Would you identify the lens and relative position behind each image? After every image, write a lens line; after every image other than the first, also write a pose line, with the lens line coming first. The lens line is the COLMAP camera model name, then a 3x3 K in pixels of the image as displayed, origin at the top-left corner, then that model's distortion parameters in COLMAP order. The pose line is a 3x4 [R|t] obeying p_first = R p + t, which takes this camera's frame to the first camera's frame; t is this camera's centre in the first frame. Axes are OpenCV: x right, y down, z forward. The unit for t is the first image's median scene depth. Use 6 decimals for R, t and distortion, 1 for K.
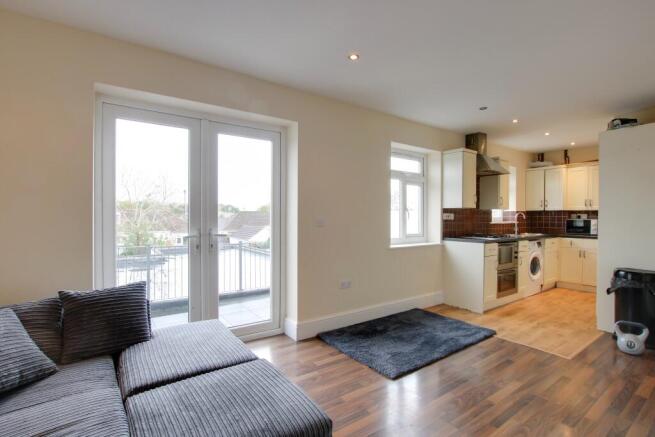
lens RADIAL K [[317.3, 0, 327.0], [0, 317.3, 218.5], [0, 0, 1]] dist [-0.029683, 0.000217]
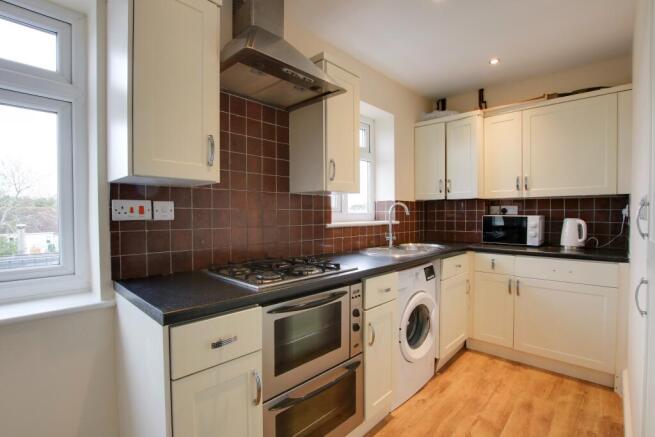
lens RADIAL K [[317.3, 0, 327.7], [0, 317.3, 216.9], [0, 0, 1]] dist [-0.029683, 0.000217]
pose [[0.978648, -0.008999, 0.205344, 0.415040], [0.007900, 0.999950, 0.006174, -0.000535], [-0.205389, -0.004420, 0.978670, 0.551571]]
